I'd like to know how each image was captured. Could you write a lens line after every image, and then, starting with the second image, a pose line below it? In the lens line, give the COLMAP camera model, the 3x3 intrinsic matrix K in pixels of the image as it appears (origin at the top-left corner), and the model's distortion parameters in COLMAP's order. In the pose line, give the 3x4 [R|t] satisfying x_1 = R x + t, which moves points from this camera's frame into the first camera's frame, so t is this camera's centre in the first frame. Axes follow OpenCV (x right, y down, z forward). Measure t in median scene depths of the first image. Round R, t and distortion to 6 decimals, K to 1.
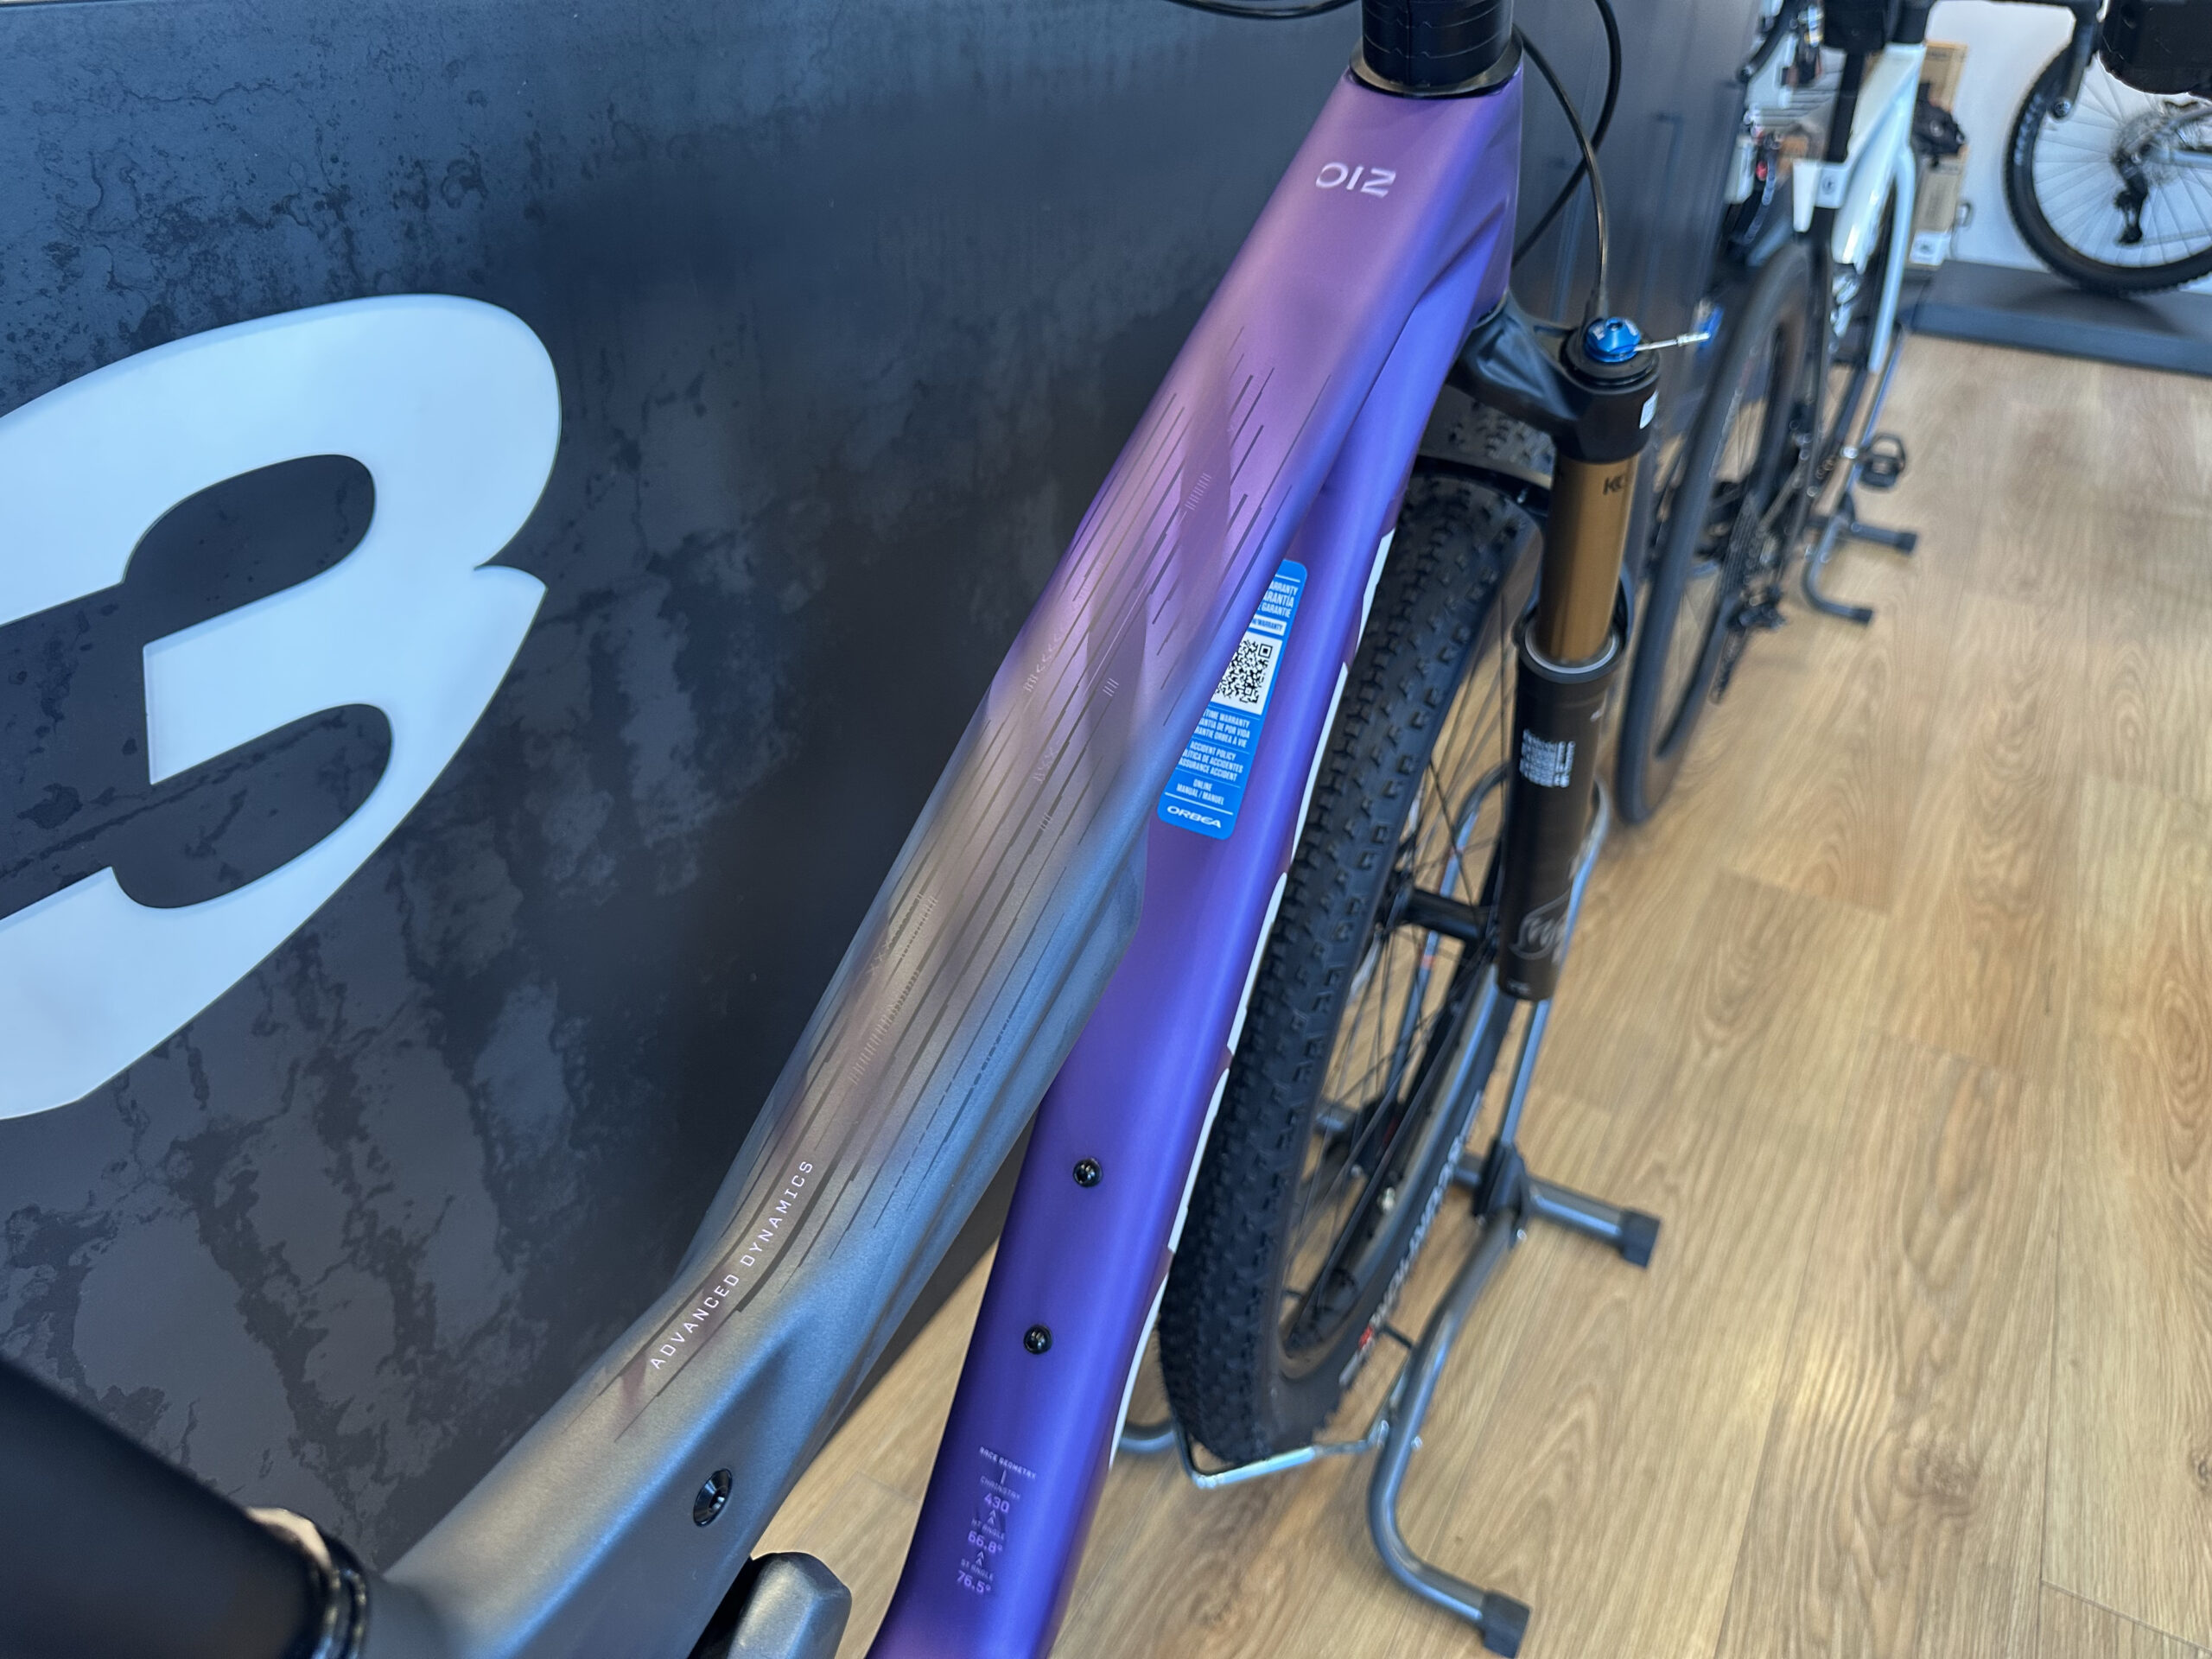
lens RADIAL K [[1586.7, 0, 1102.9], [0, 1586.7, 835.5], [0, 0, 1]] dist [0.014591, -0.031596]
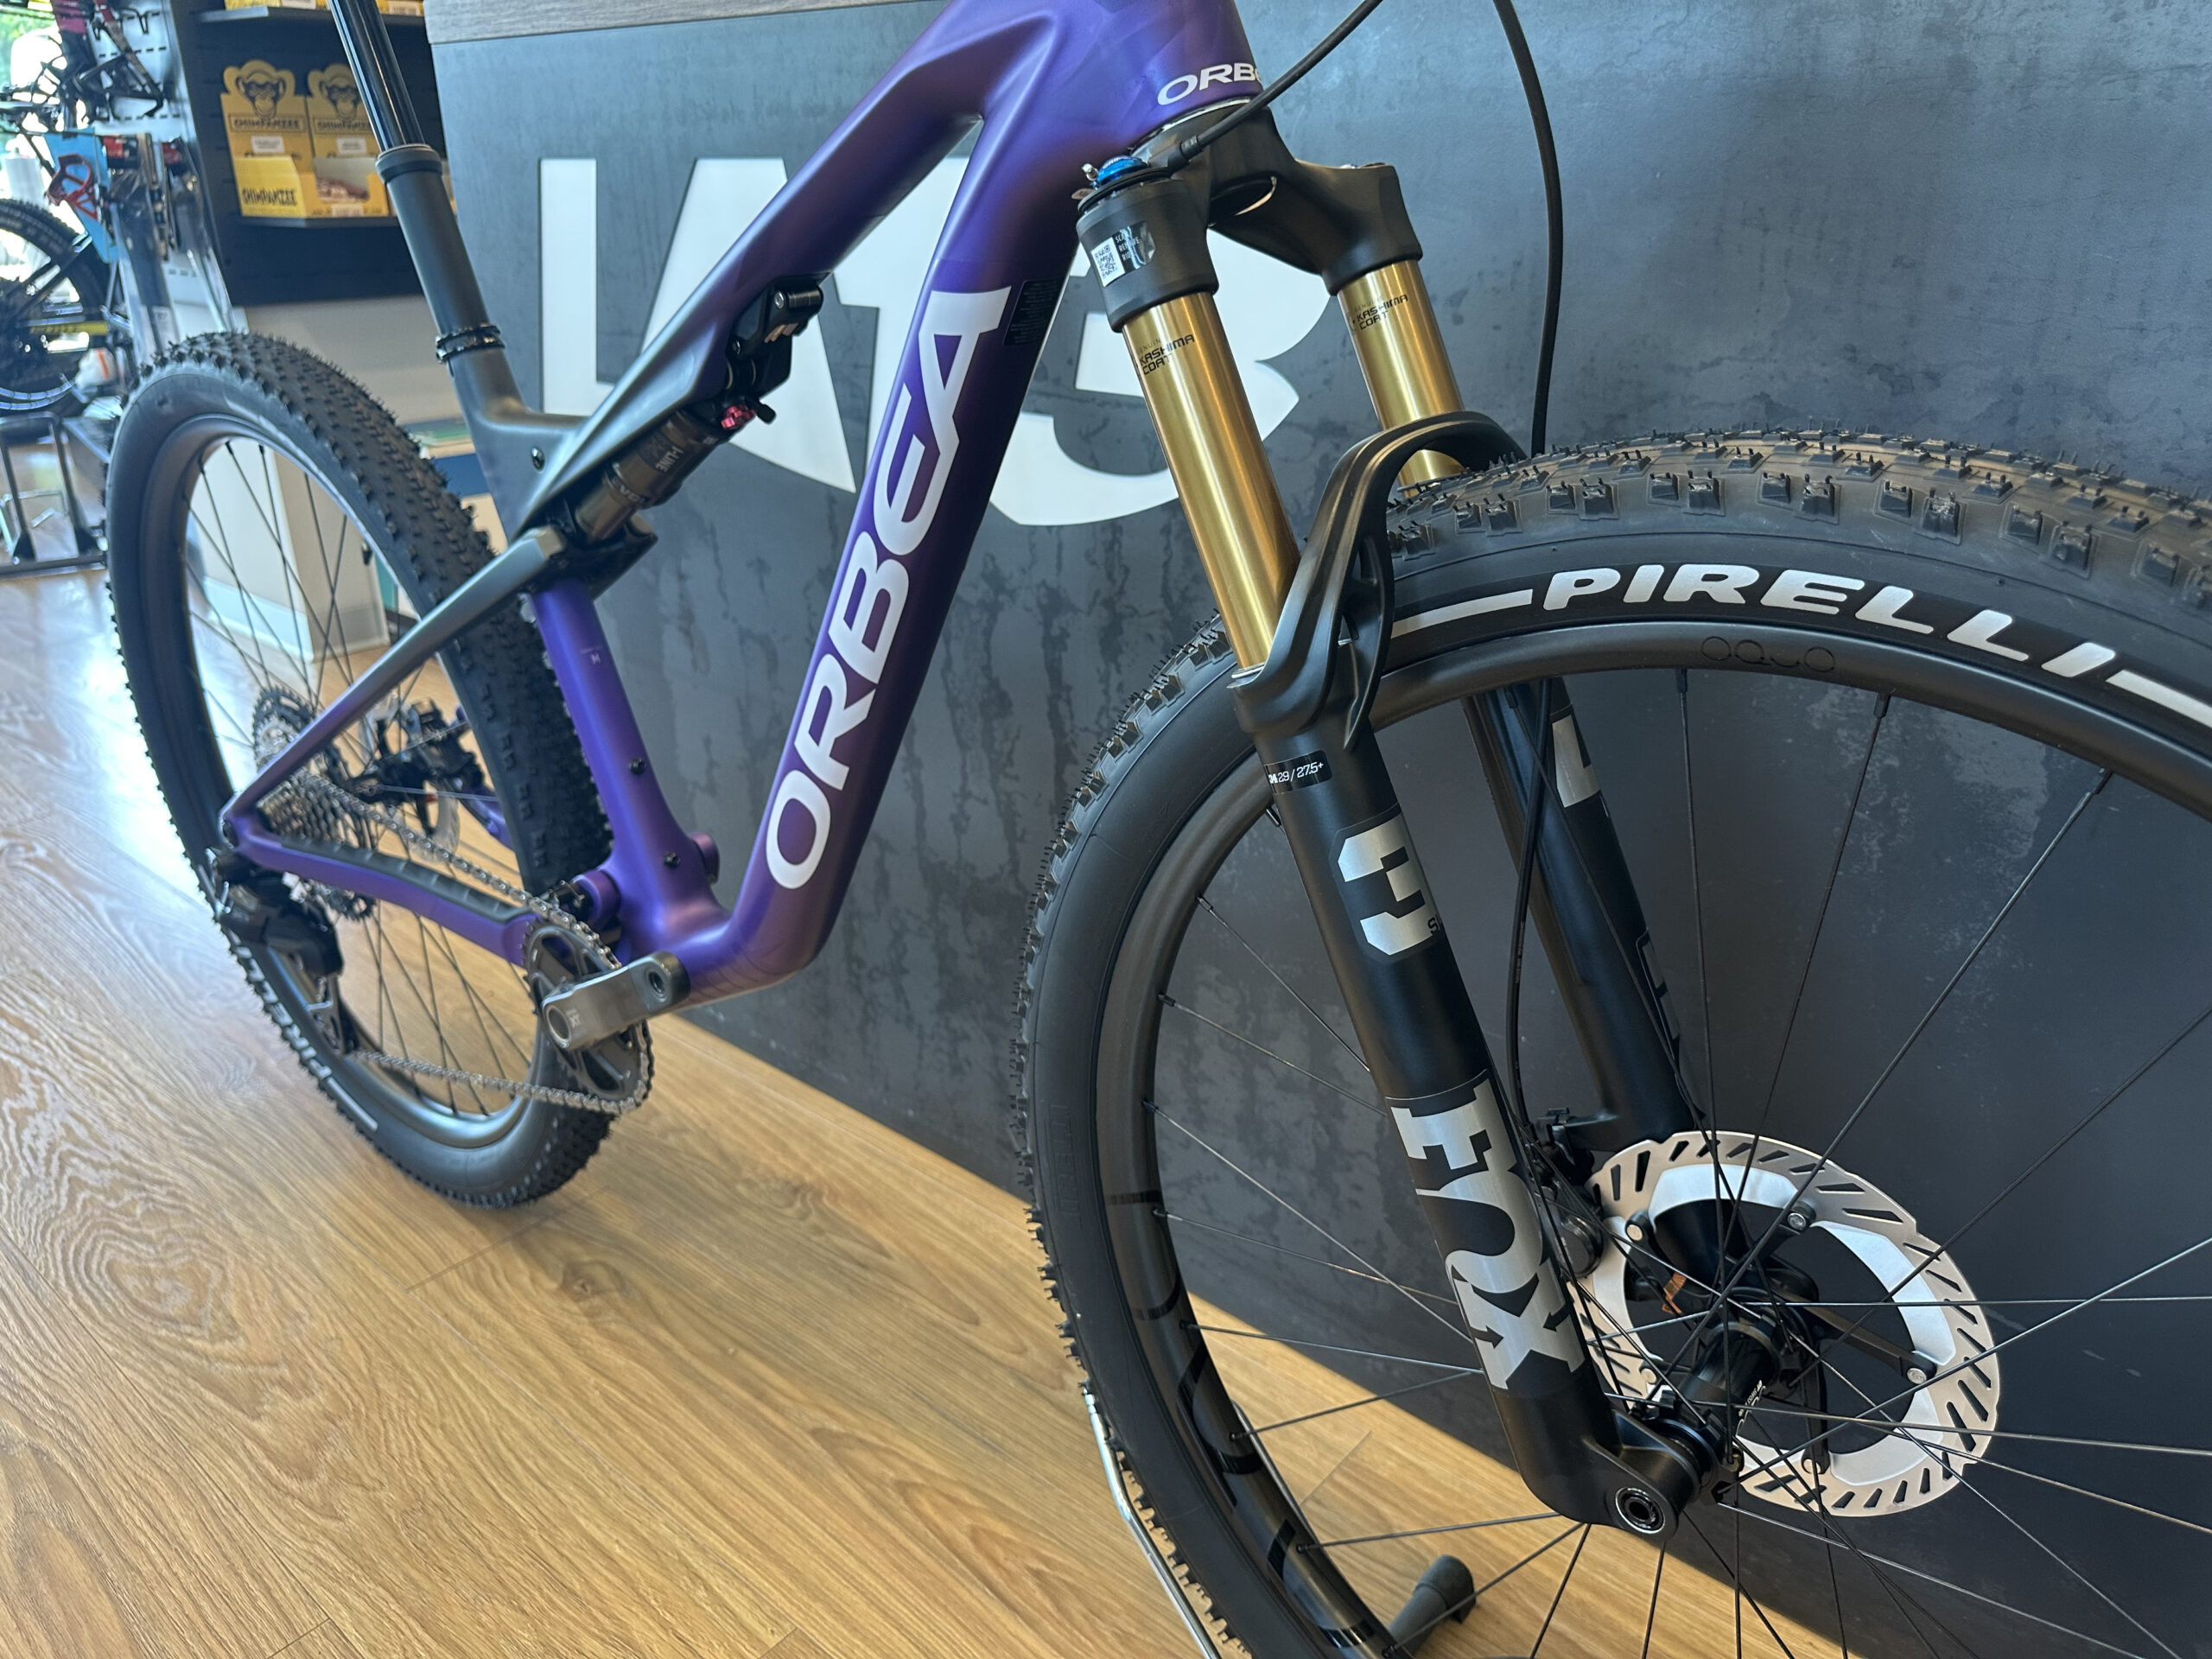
lens RADIAL K [[1586.7, 0, 1124.7], [0, 1586.7, 870.7], [0, 0, 1]] dist [0.014591, -0.031596]
pose [[-0.196322, 0.361401, -0.911508, 1.034336], [-0.524753, 0.746550, 0.409019, -0.310711], [0.828306, 0.558616, 0.043082, 0.953882]]
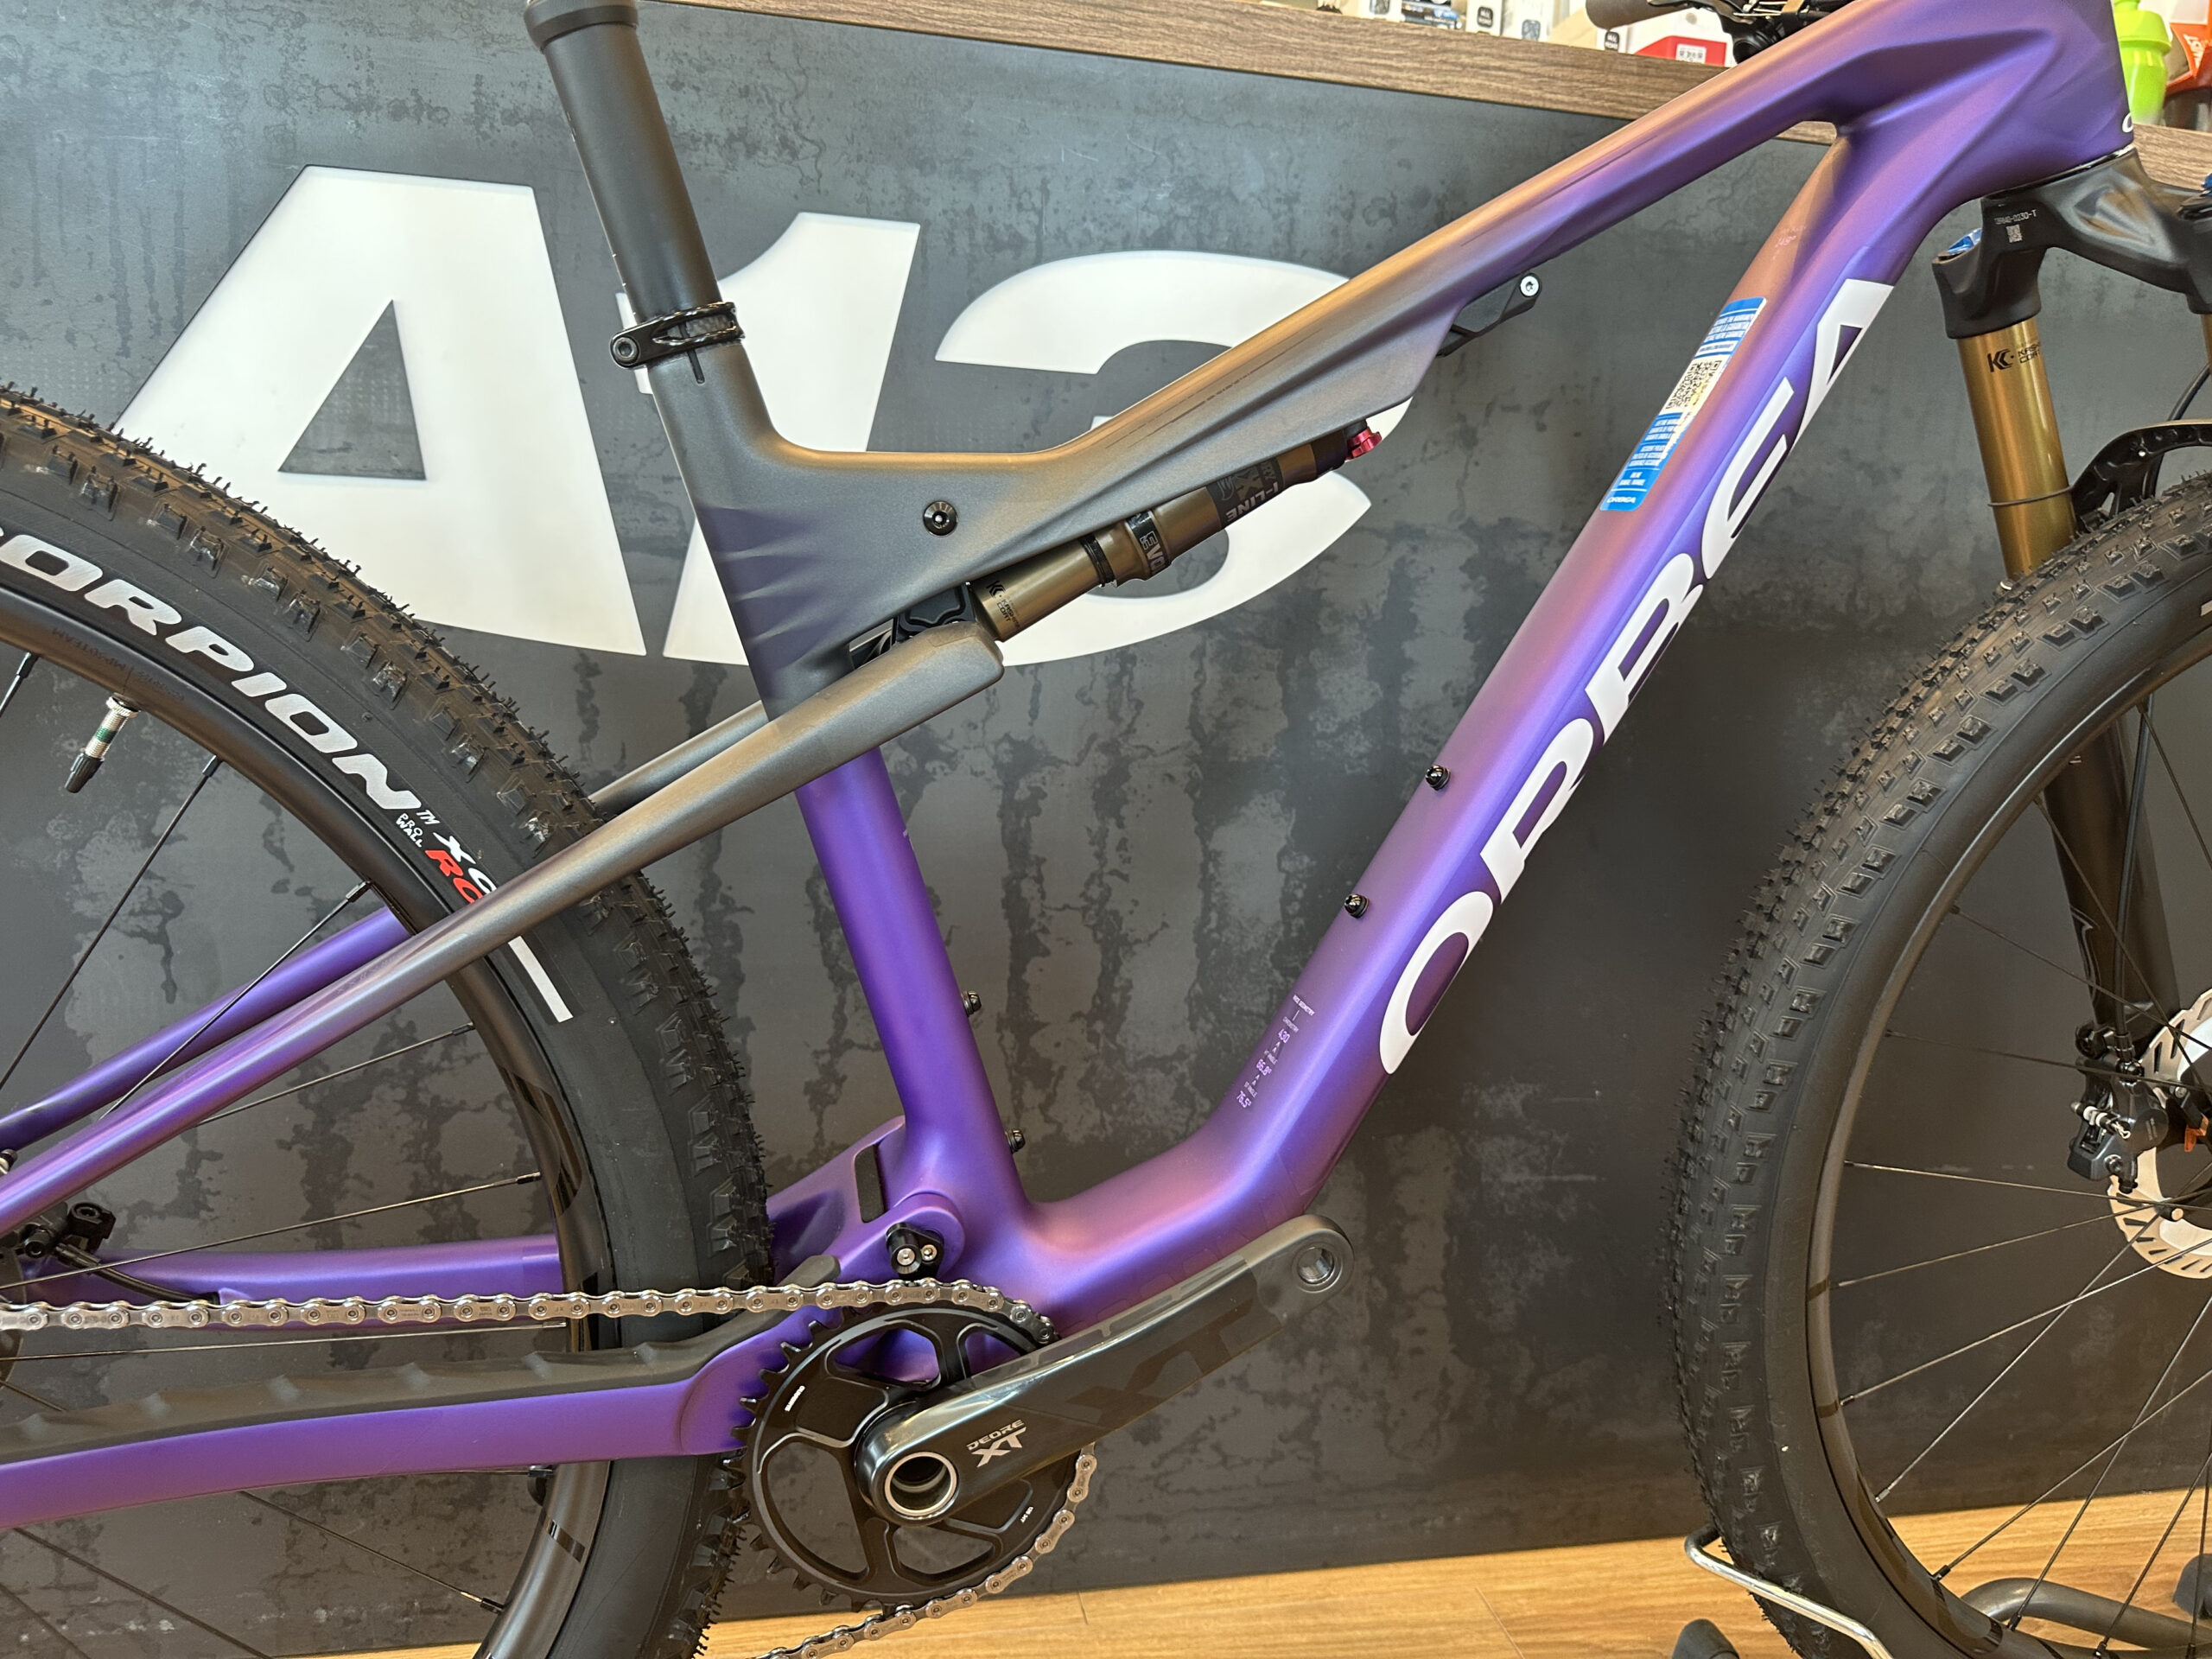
lens RADIAL K [[1538.2, 0, 1114.6], [0, 1538.2, 834.5], [0, 0, 1]] dist [0.019939, -0.048410]
pose [[0.653177, 0.137804, -0.744560, 0.508016], [-0.423046, 0.881937, -0.207894, 0.441135], [0.628006, 0.450775, 0.634358, 0.113245]]
